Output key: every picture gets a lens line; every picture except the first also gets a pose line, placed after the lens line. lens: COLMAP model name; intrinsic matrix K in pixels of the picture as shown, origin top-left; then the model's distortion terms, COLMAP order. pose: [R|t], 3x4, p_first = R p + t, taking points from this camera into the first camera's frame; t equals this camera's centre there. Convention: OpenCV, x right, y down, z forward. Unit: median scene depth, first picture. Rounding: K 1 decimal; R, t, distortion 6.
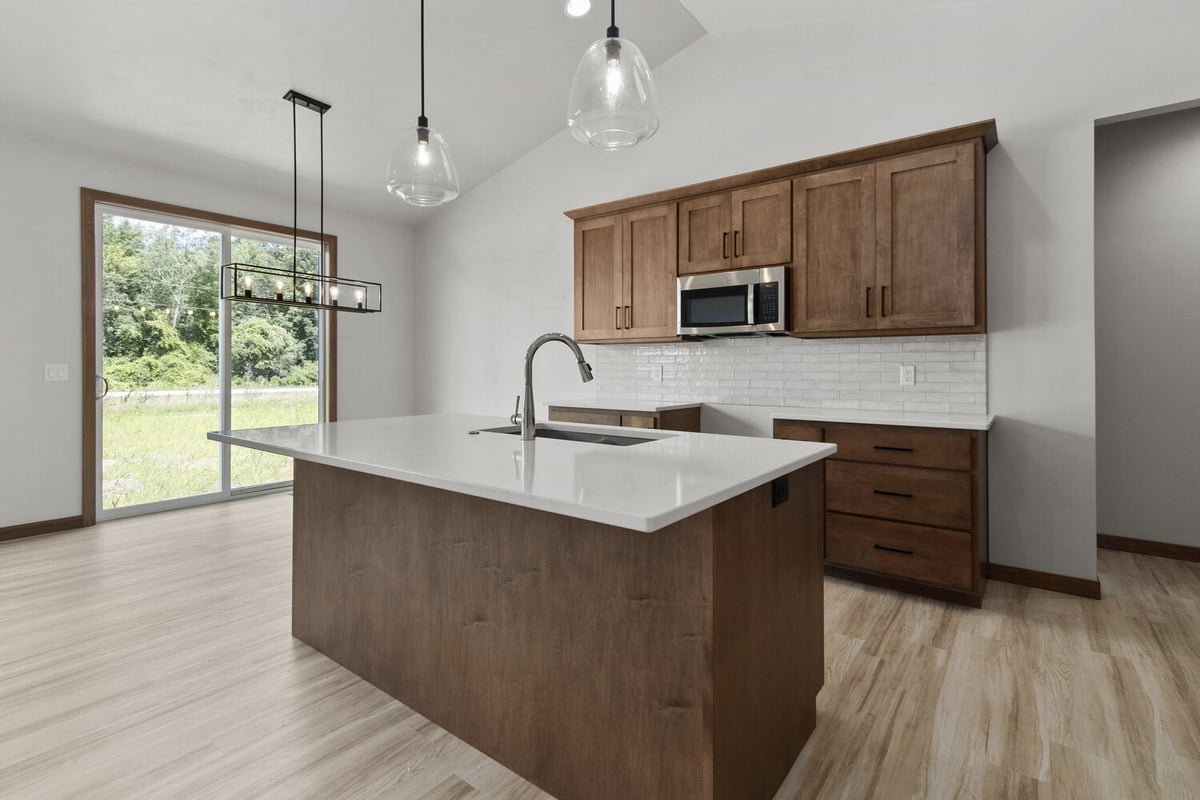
lens RADIAL K [[565.4, 0, 599.3], [0, 565.4, 368.7], [0, 0, 1]] dist [0.003898, -0.000653]
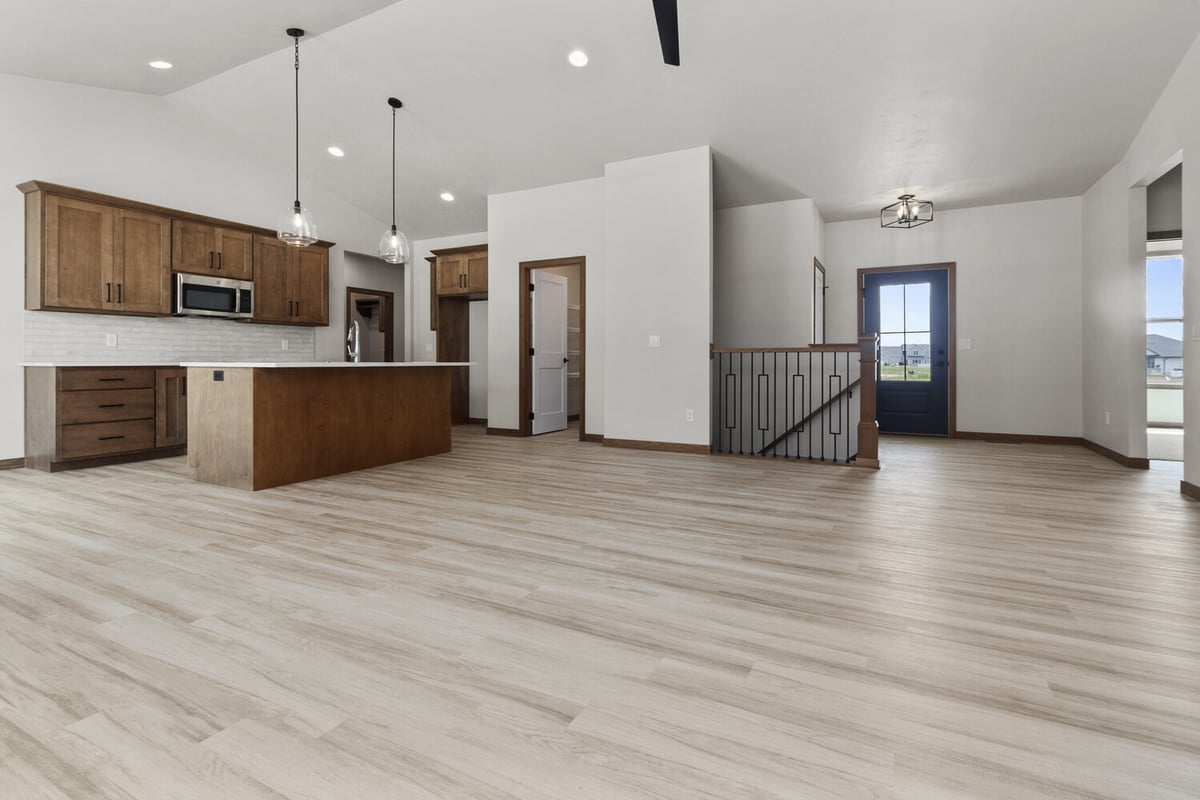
lens RADIAL K [[572.6, 0, 603.2], [0, 572.6, 364.0], [0, 0, 1]] dist [0.002842, -0.000685]
pose [[-0.164428, -0.006344, 0.986369, -1.664677], [0.000204, 0.999979, 0.006465, 0.068221], [-0.986389, 0.001264, -0.164423, 0.200310]]
